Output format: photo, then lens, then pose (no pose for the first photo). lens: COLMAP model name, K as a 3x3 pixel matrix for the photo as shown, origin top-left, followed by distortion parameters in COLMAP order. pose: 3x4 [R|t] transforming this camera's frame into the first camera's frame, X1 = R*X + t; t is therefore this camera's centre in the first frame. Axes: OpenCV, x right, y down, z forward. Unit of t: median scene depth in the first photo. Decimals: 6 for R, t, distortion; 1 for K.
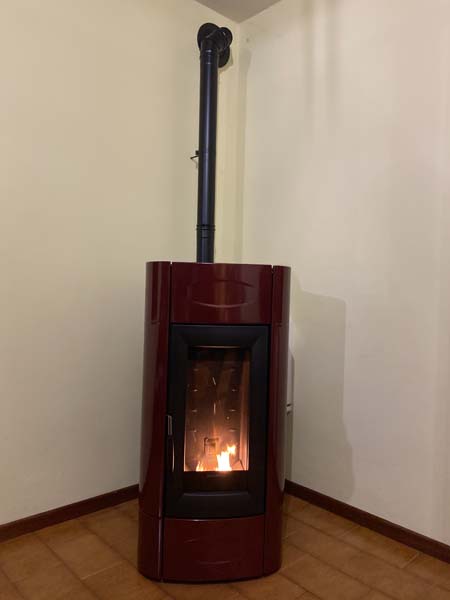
lens RADIAL K [[450.6, 0, 225.8], [0, 450.6, 299.5], [0, 0, 1]] dist [-0.003028, 0.014483]
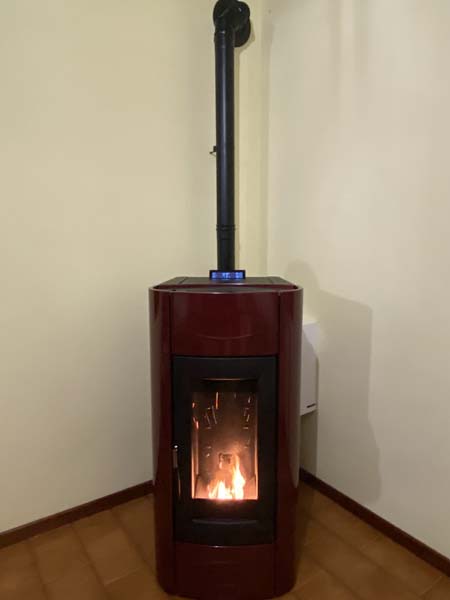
lens RADIAL K [[404.4, 0, 222.3], [0, 404.4, 299.5], [0, 0, 1]] dist [0.021036, -0.015782]
pose [[0.989148, -0.010895, -0.146520, 0.093092], [0.029193, 0.991938, 0.123318, -0.141777], [0.143995, -0.126257, 0.981491, 0.150729]]
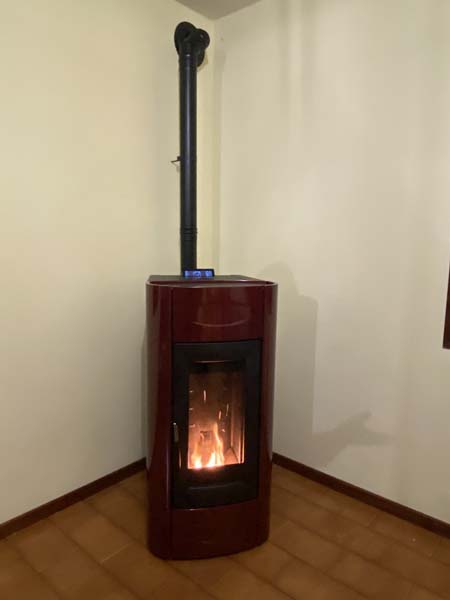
lens RADIAL K [[404.4, 0, 220.8], [0, 404.4, 299.1], [0, 0, 1]] dist [0.021036, -0.015782]
pose [[0.994840, -0.027702, 0.097600, -0.083827], [0.015743, 0.992500, 0.121231, -0.141506], [-0.100226, -0.119069, 0.987814, 0.026131]]
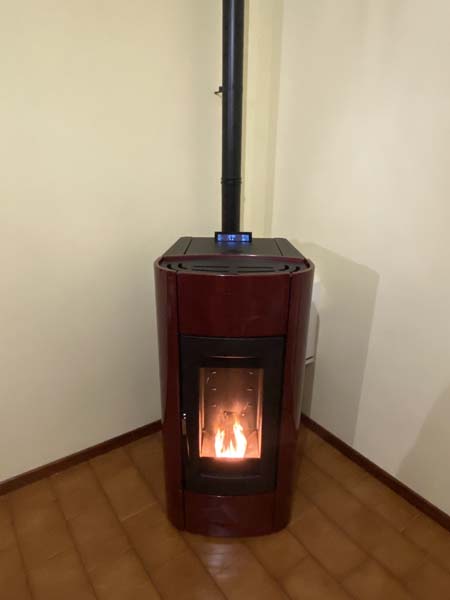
lens RADIAL K [[382.9, 0, 223.2], [0, 382.9, 299.7], [0, 0, 1]] dist [0.027178, -0.017759]
pose [[0.991104, 0.029260, -0.129830, 0.060125], [0.016051, 0.942129, 0.334865, -0.241705], [0.132115, -0.333970, 0.933279, 0.230137]]
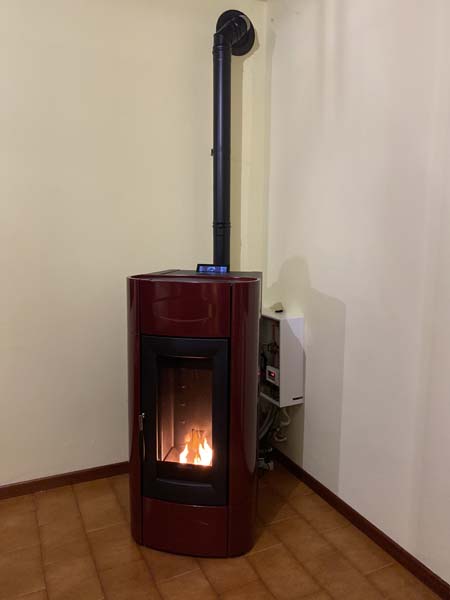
lens RADIAL K [[450.6, 0, 227.9], [0, 450.6, 297.4], [0, 0, 1]] dist [-0.003028, 0.014483]
pose [[0.955557, 0.021809, -0.294000, 0.346930], [0.010963, 0.993942, 0.109361, -0.133439], [0.294604, -0.107724, 0.949528, 0.002311]]
